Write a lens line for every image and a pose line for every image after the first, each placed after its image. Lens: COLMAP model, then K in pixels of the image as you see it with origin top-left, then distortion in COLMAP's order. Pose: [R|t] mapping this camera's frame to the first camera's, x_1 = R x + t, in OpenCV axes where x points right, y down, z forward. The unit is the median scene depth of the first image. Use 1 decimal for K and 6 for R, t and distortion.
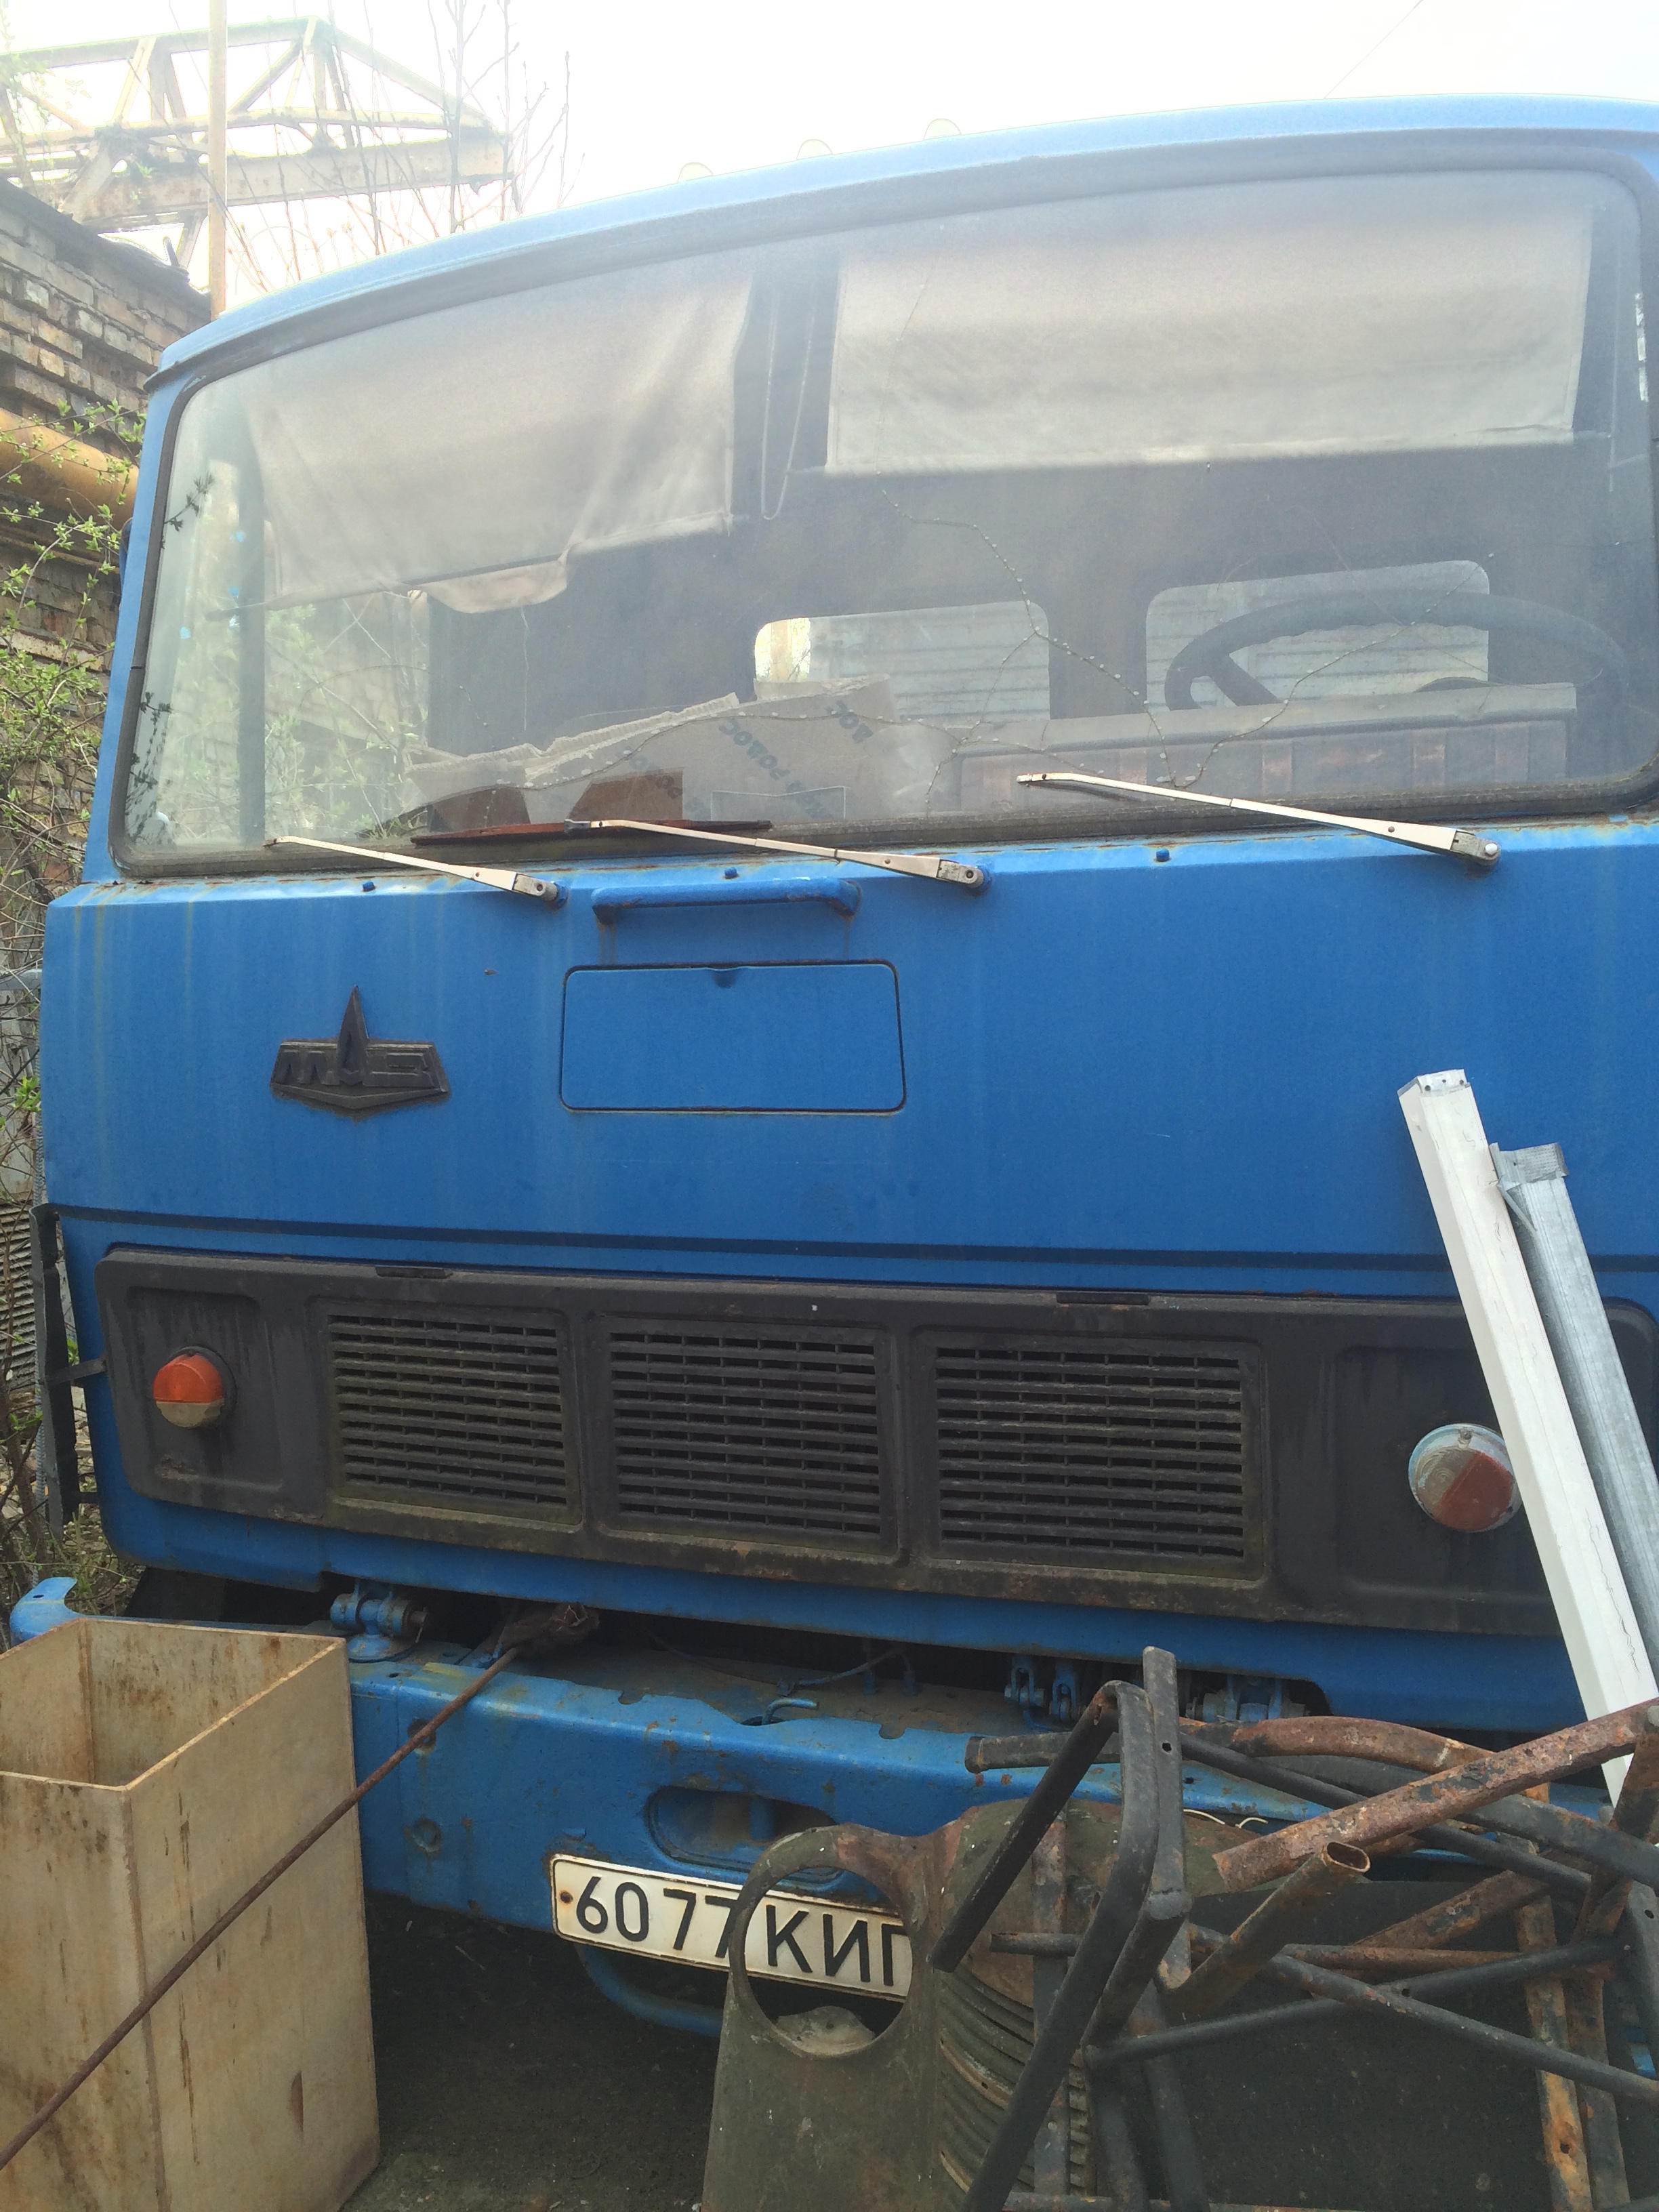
lens RADIAL K [[1923.4, 0, 833.1], [0, 1923.4, 1047.8], [0, 0, 1]] dist [0.091751, -0.100228]
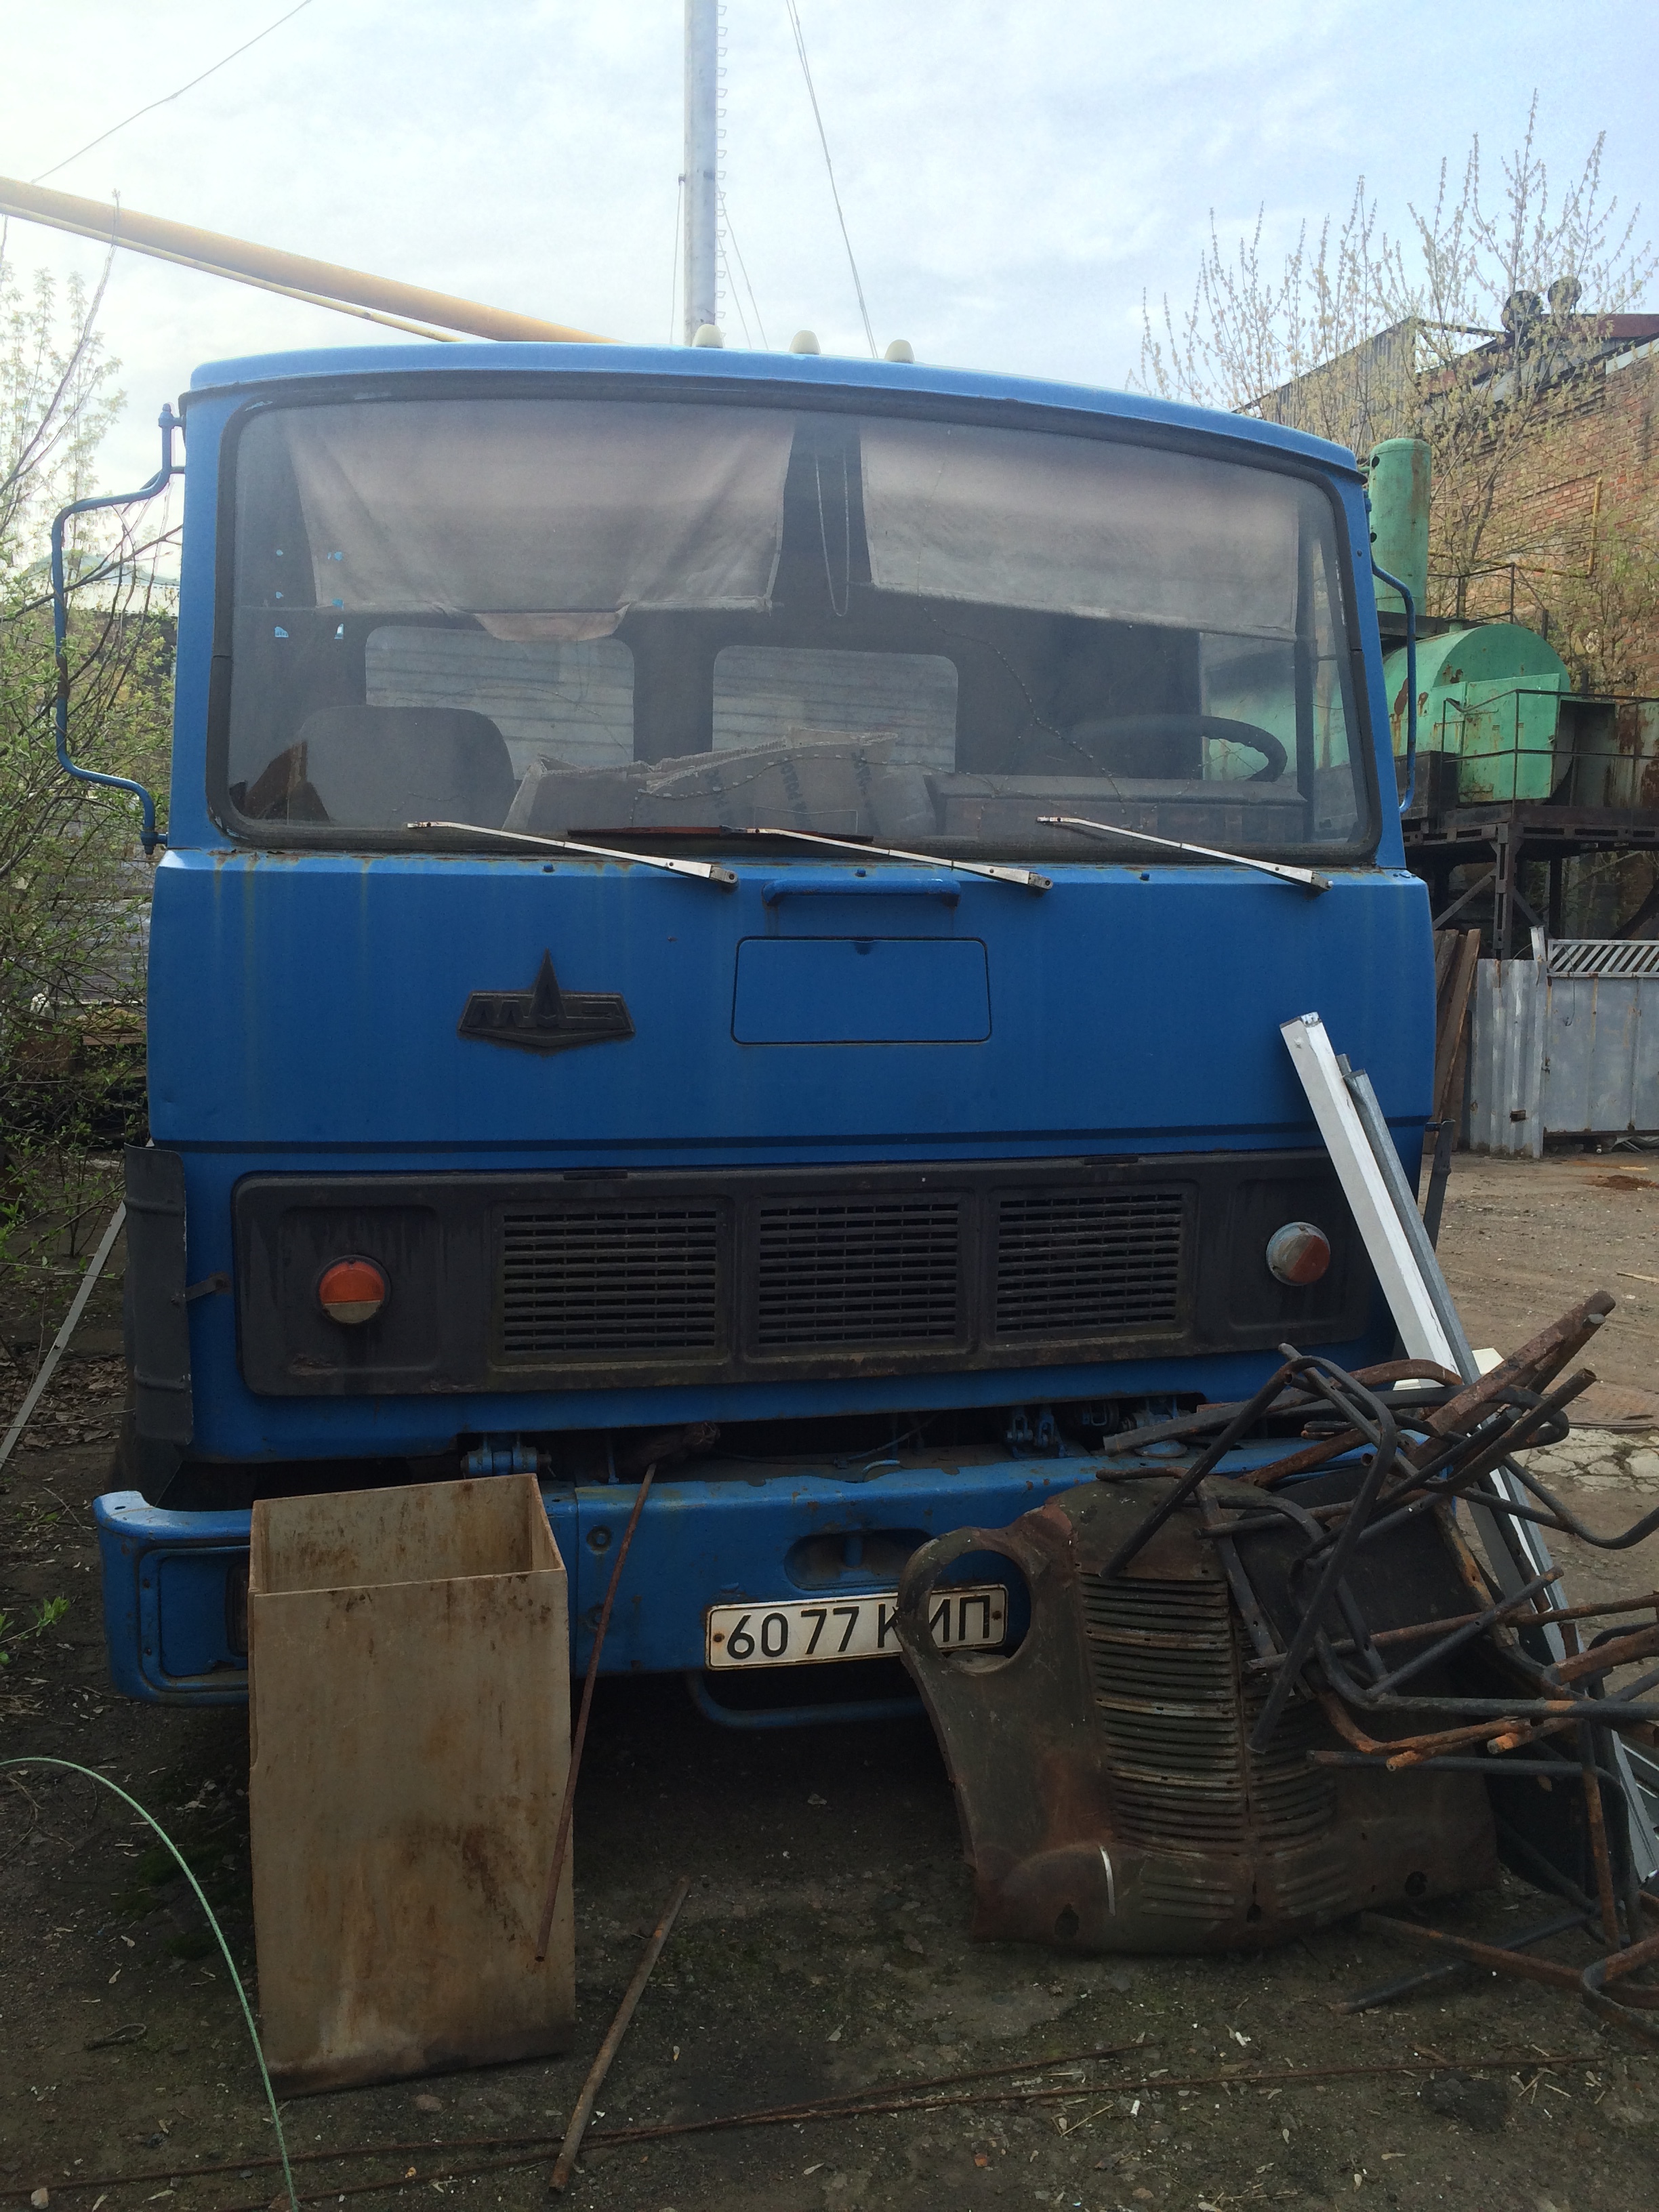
lens RADIAL K [[1923.4, 0, 833.1], [0, 1923.4, 1047.8], [0, 0, 1]] dist [0.091751, -0.100228]
pose [[0.817982, -0.005534, 0.575217, -0.855259], [0.002872, 0.999981, 0.005536, 0.027570], [-0.575236, -0.002876, 0.817982, -0.126057]]
